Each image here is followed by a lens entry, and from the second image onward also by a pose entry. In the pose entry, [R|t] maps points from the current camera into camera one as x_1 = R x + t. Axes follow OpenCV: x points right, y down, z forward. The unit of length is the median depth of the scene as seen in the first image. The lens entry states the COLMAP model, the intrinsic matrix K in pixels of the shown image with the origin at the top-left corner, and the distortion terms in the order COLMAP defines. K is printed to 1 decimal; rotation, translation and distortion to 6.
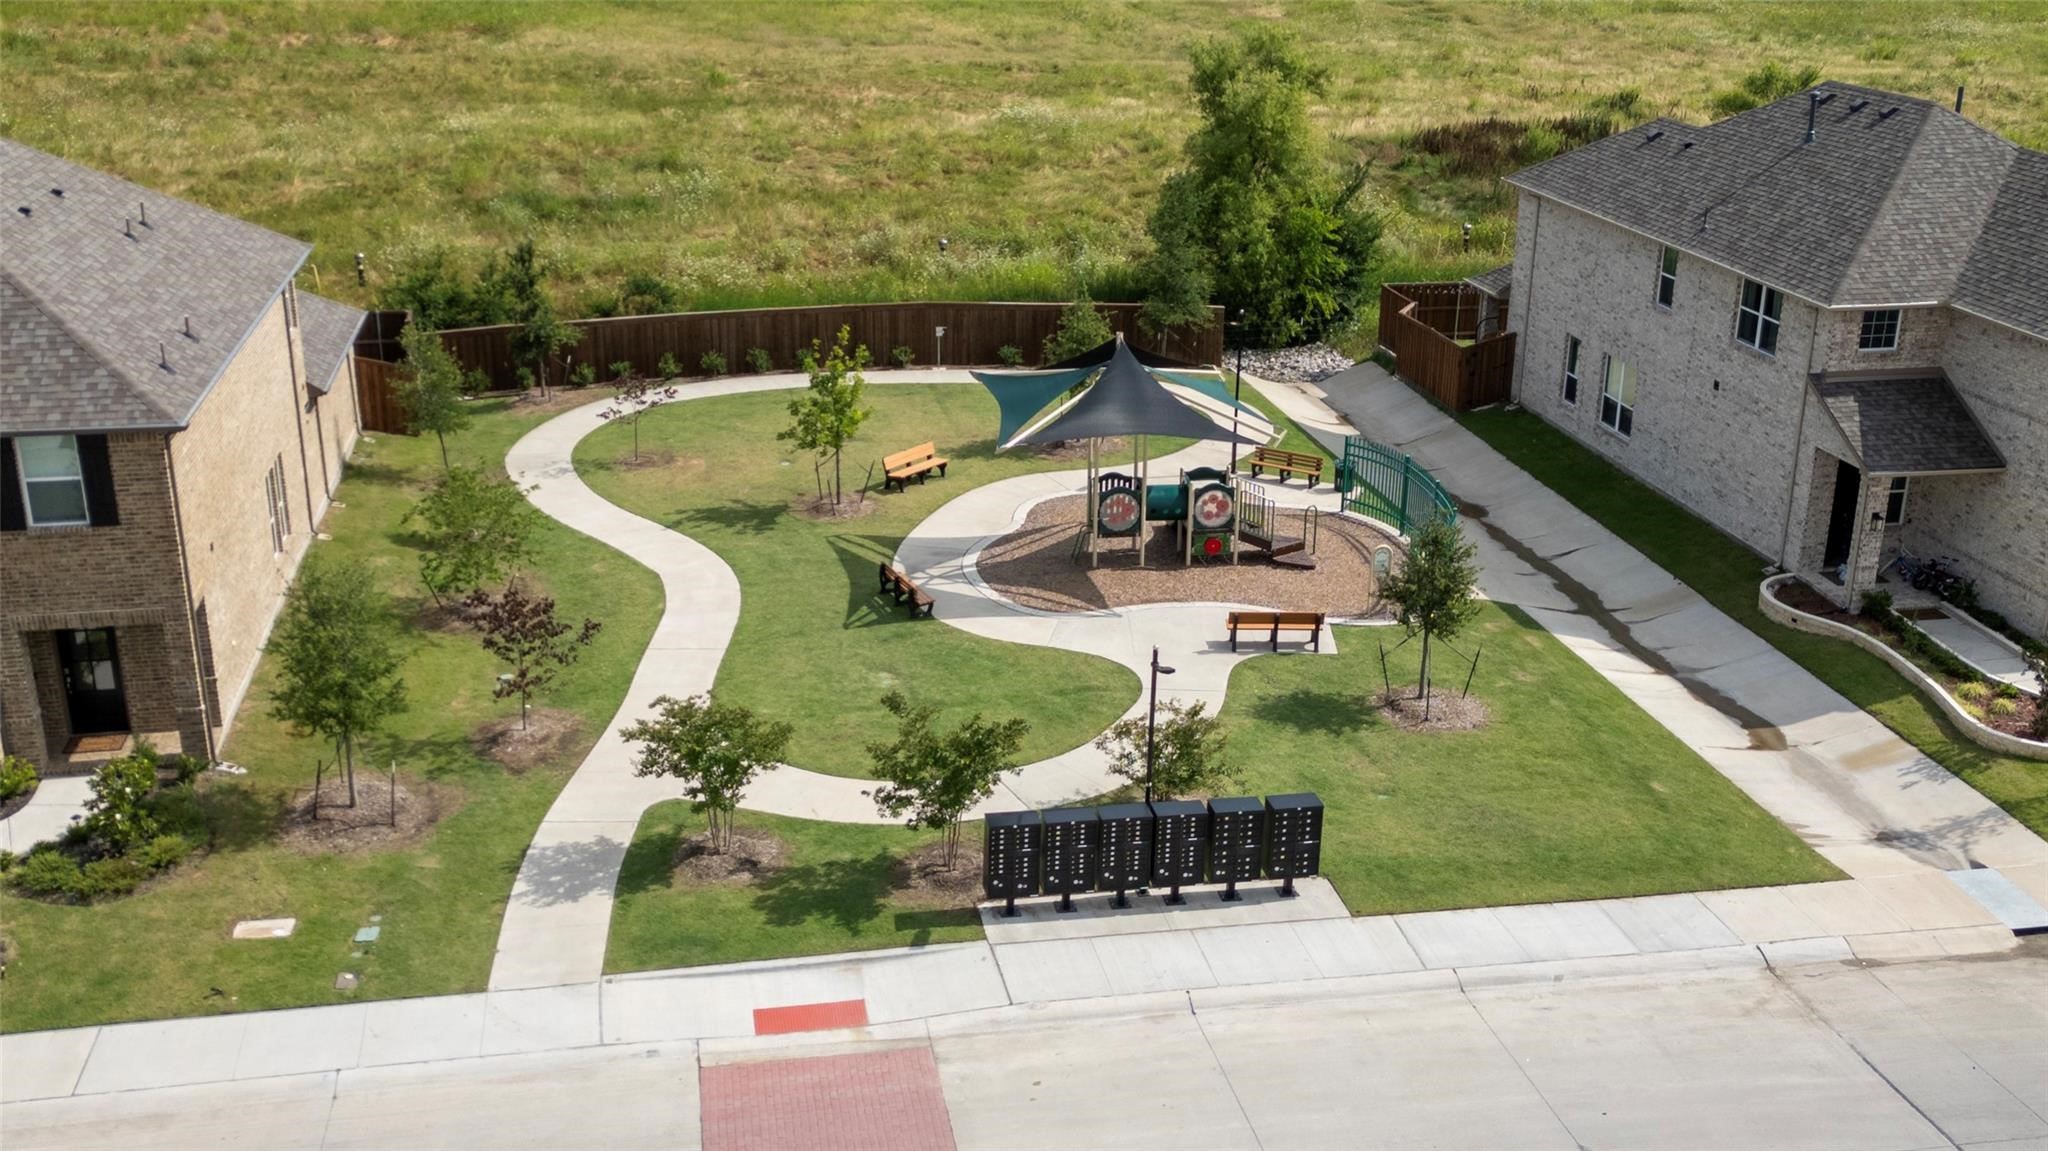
lens RADIAL K [[1929.9, 0, 1024.0], [0, 1929.9, 575.5], [0, 0, 1]] dist [0.096710, -0.179109]
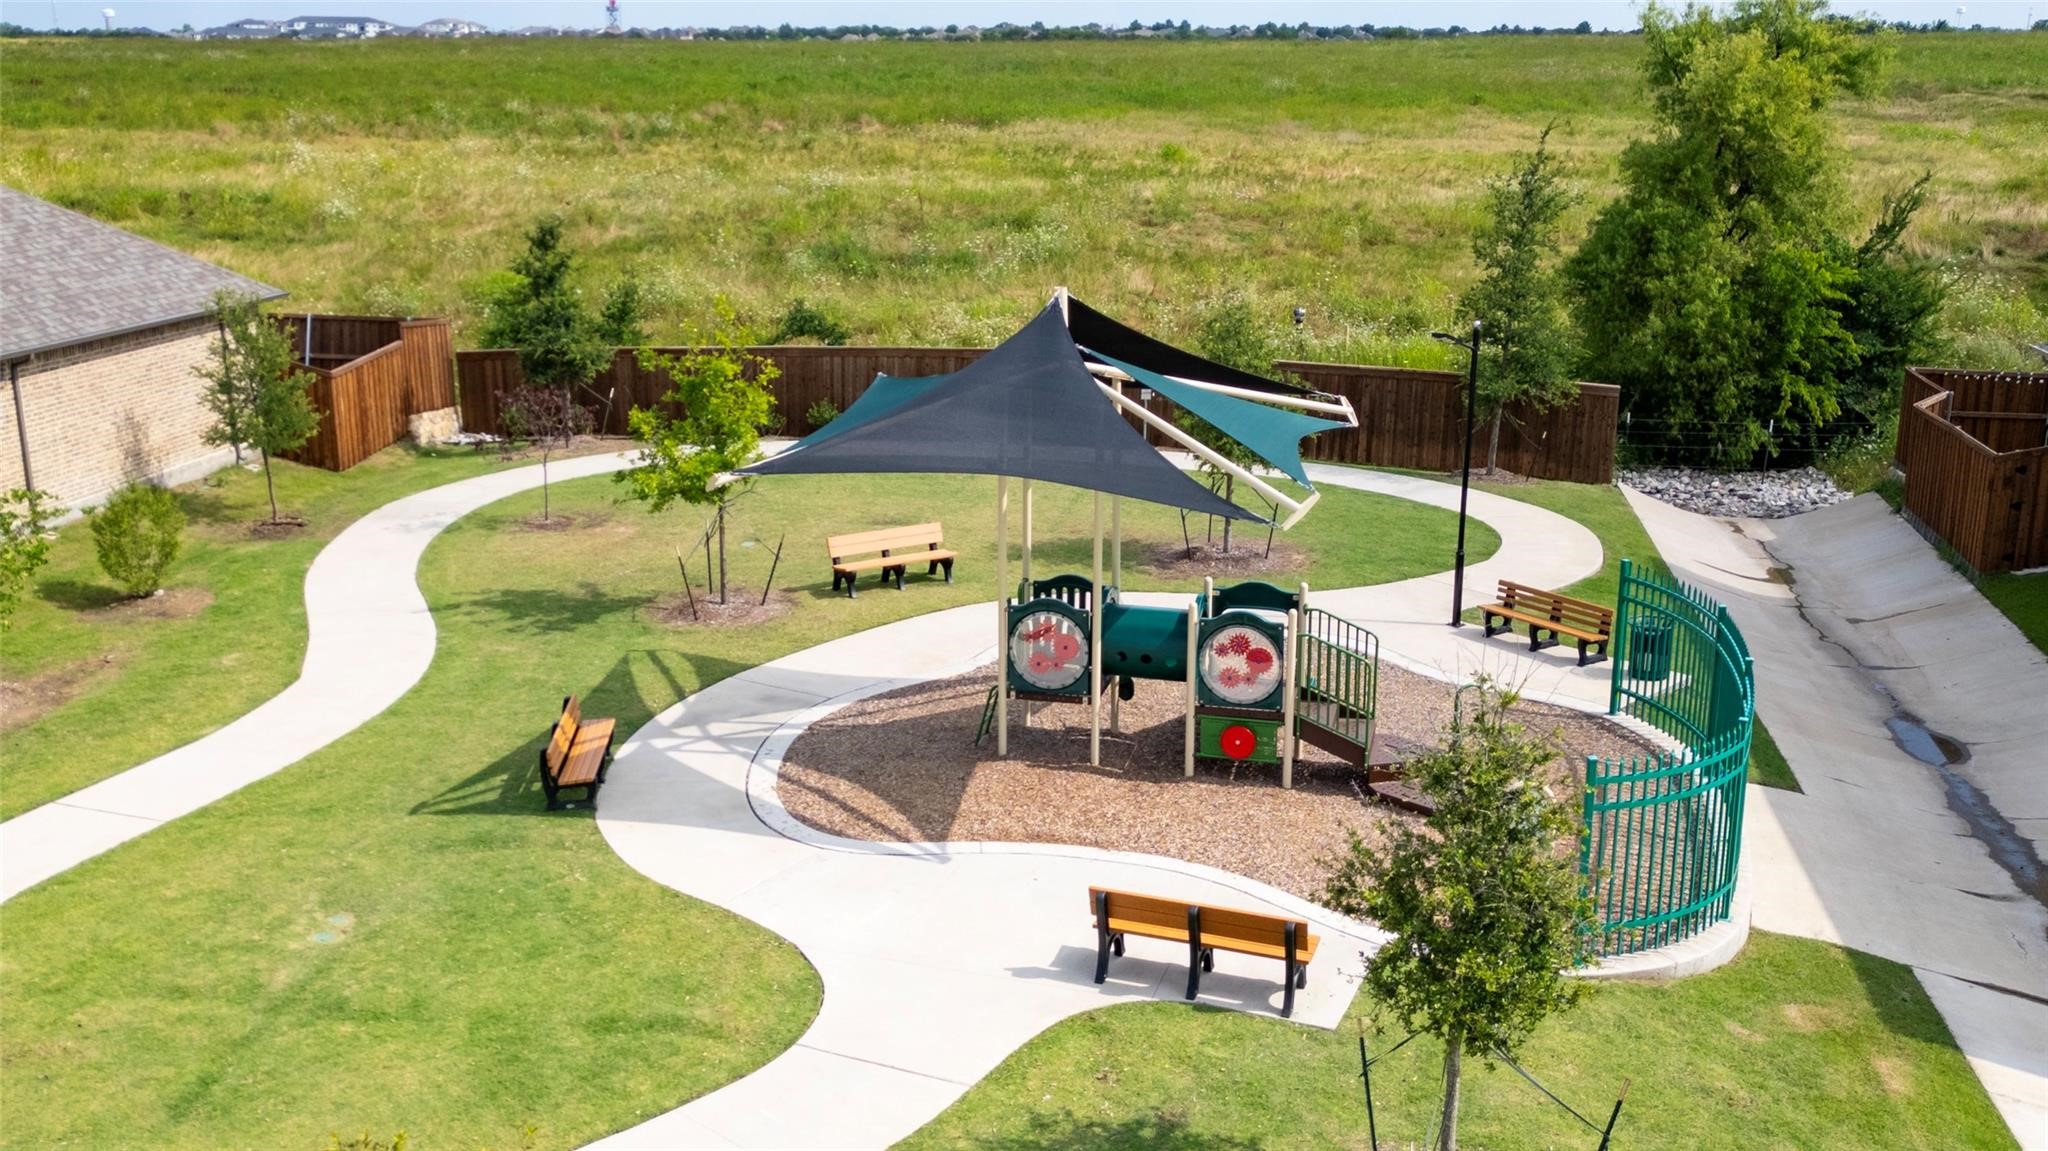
lens RADIAL K [[1929.9, 0, 1024.0], [0, 1929.9, 575.5], [0, 0, 1]] dist [0.096710, -0.179109]
pose [[0.936599, 0.089550, -0.338767, 0.196824], [-0.120768, 0.990053, -0.072177, -0.014449], [0.328934, 0.108513, 0.938098, 0.495505]]
